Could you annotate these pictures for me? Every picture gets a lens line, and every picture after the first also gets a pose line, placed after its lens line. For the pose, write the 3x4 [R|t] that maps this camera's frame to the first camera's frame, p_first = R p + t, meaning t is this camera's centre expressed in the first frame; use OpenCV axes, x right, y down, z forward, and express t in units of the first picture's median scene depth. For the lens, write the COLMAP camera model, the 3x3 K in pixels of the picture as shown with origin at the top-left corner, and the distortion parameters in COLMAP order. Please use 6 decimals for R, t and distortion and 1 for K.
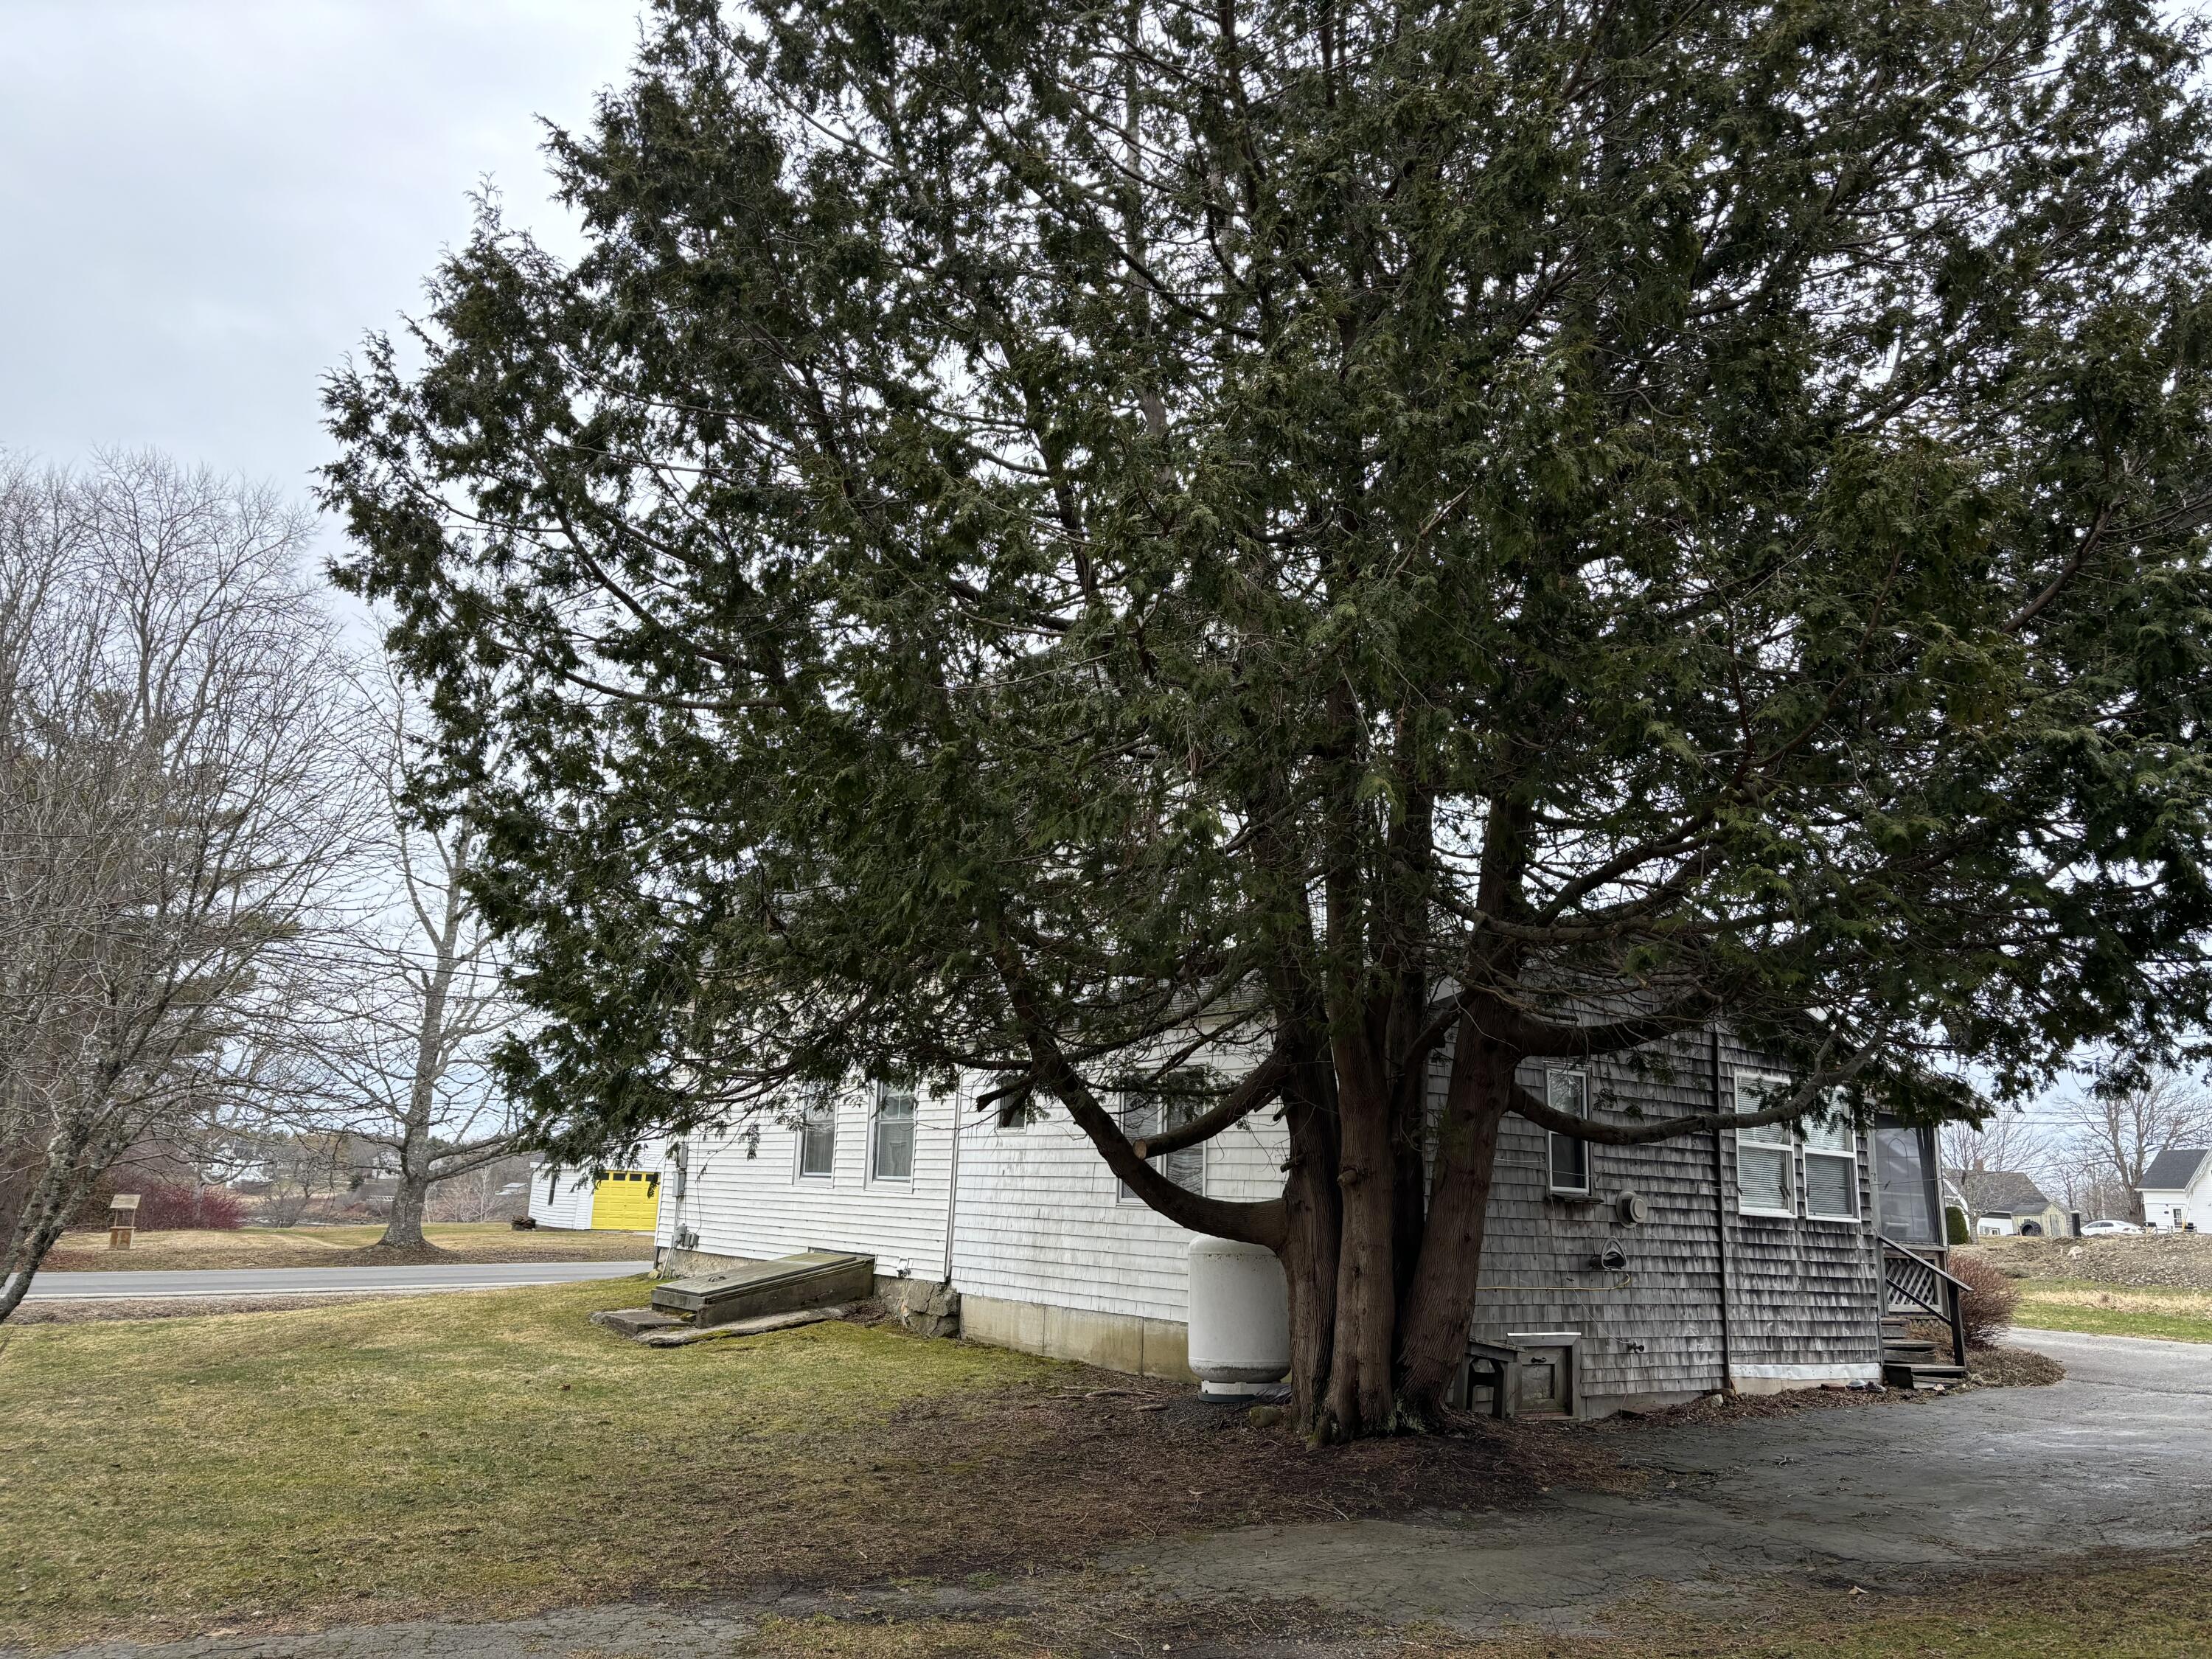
lens RADIAL K [[1648.0, 0, 1115.2], [0, 1648.0, 822.7], [0, 0, 1]] dist [0.035375, -0.034177]
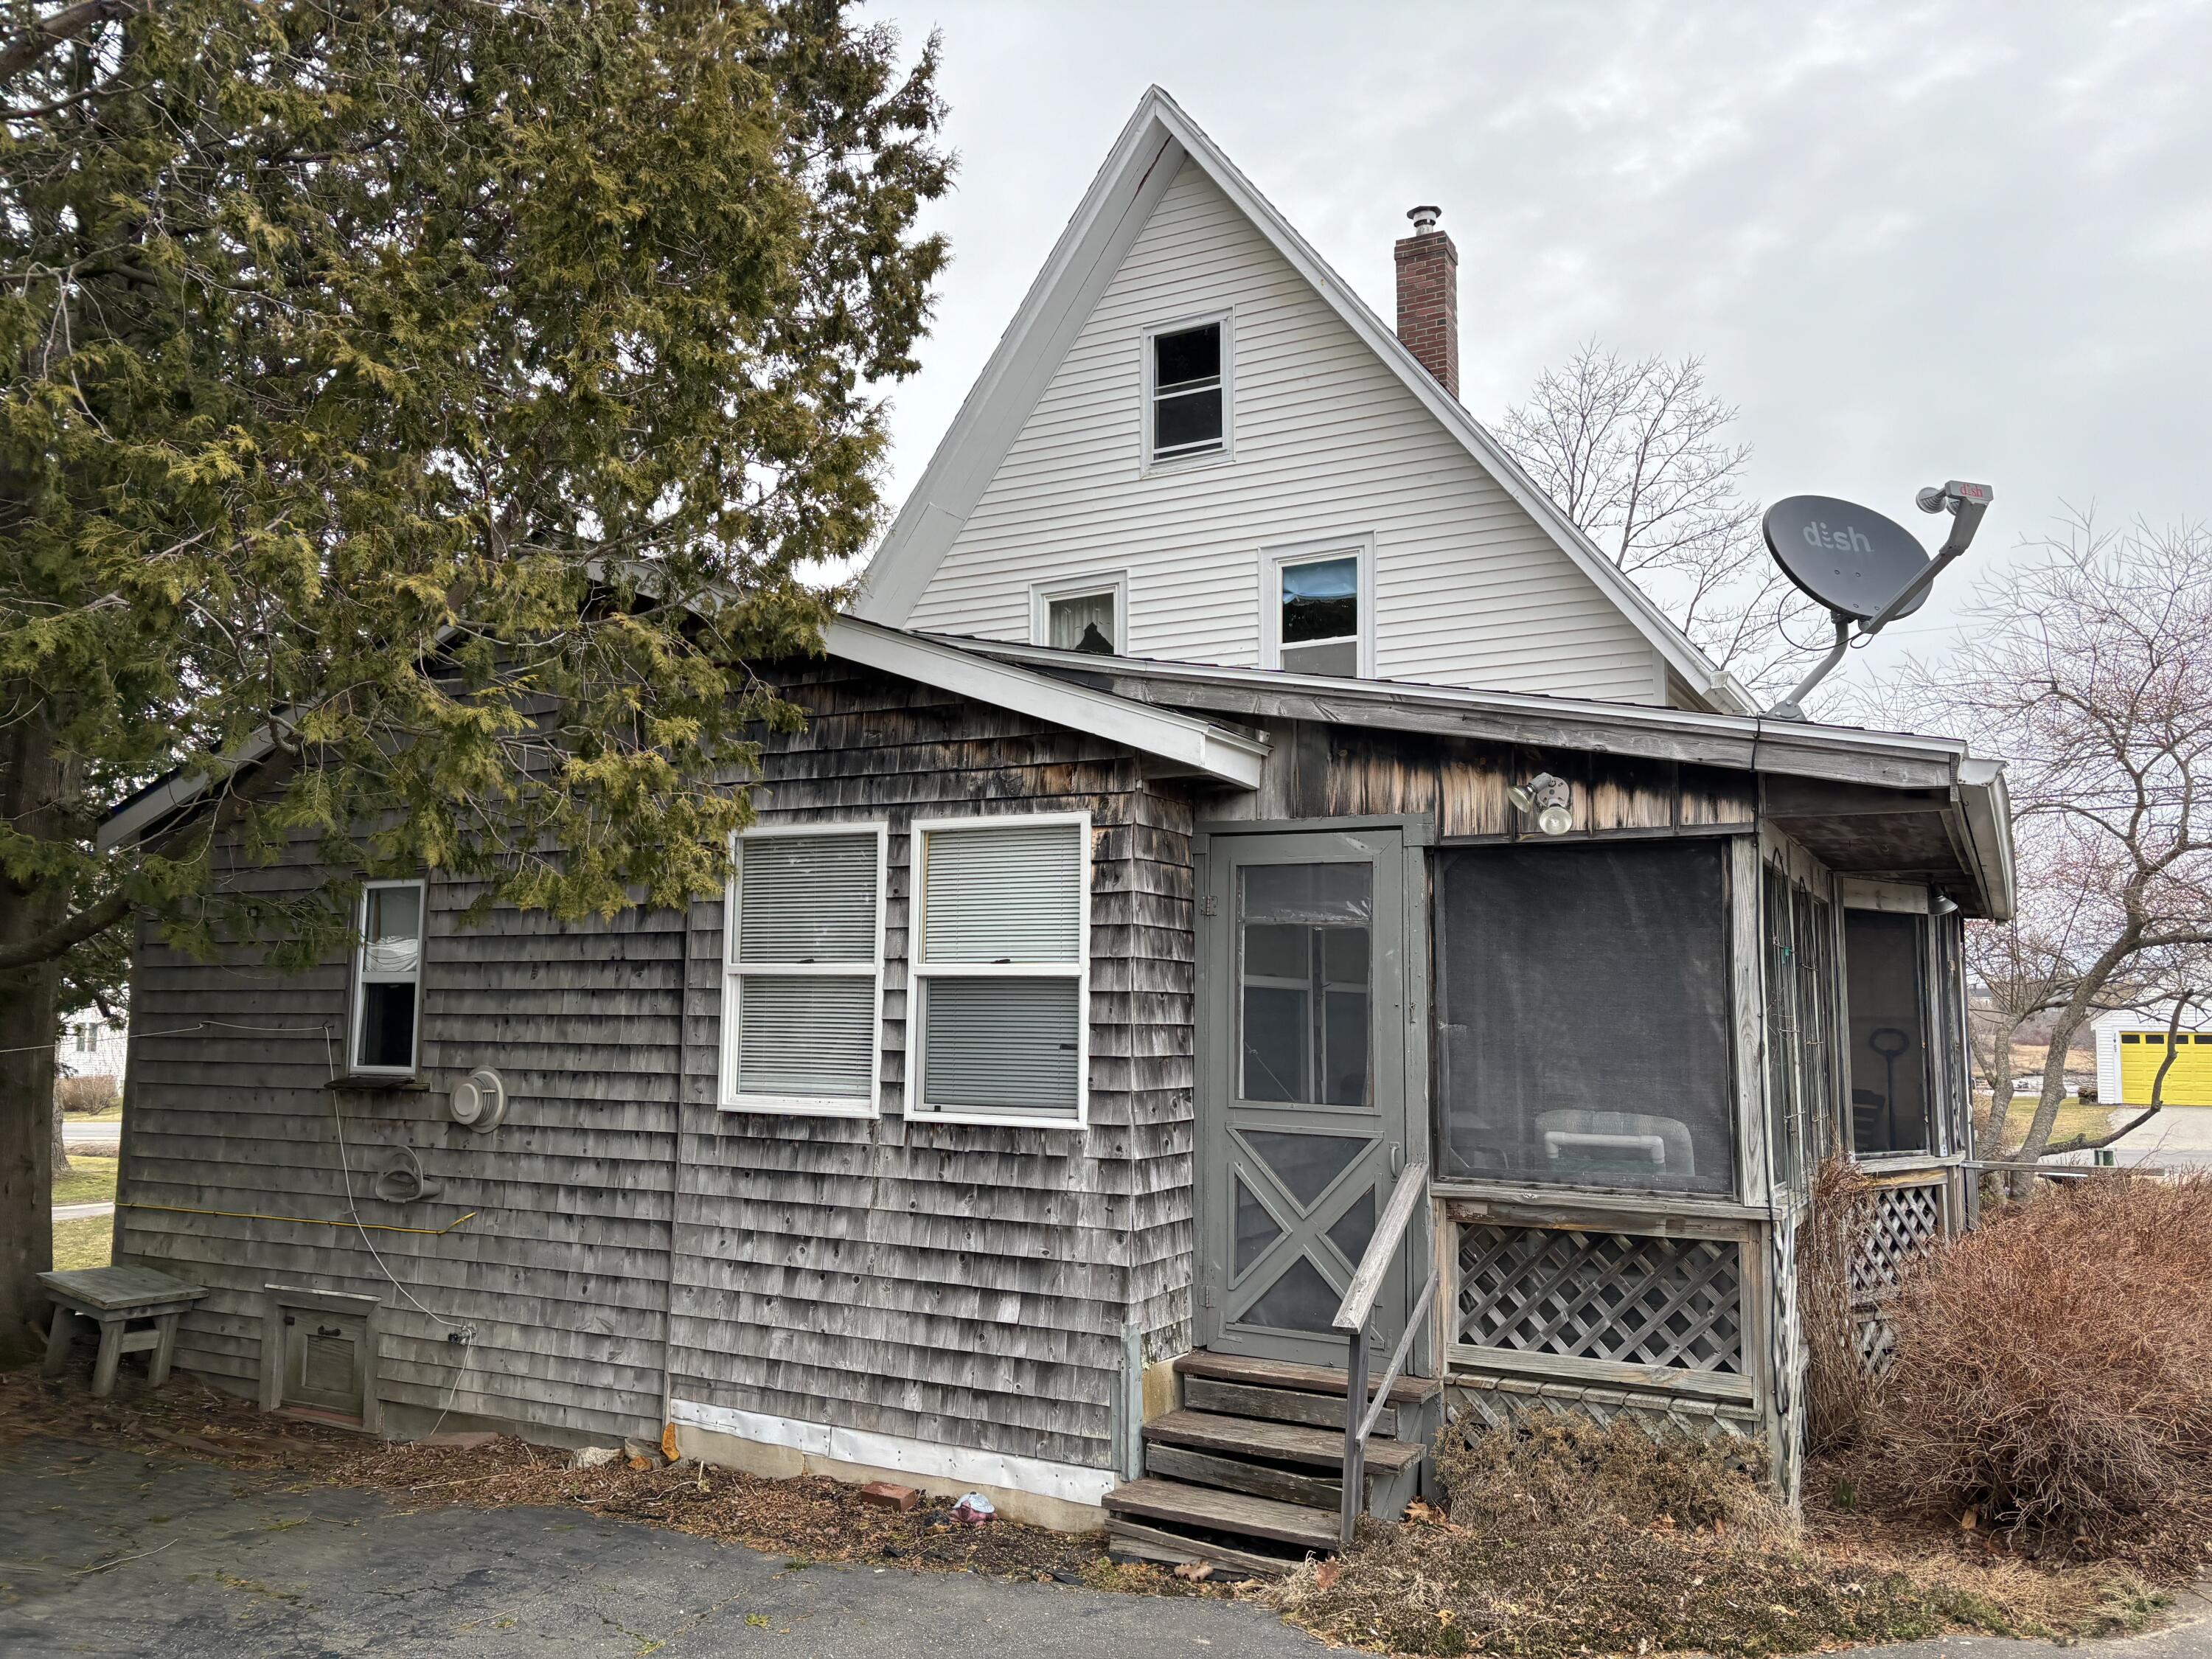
lens RADIAL K [[1648.0, 0, 1108.0], [0, 1648.0, 831.0], [0, 0, 1]] dist [0.035375, -0.034177]
pose [[0.450847, -0.137214, -0.881992, 0.099616], [0.208032, 0.977056, -0.045664, 0.022763], [0.868021, -0.162895, 0.469048, 0.099636]]
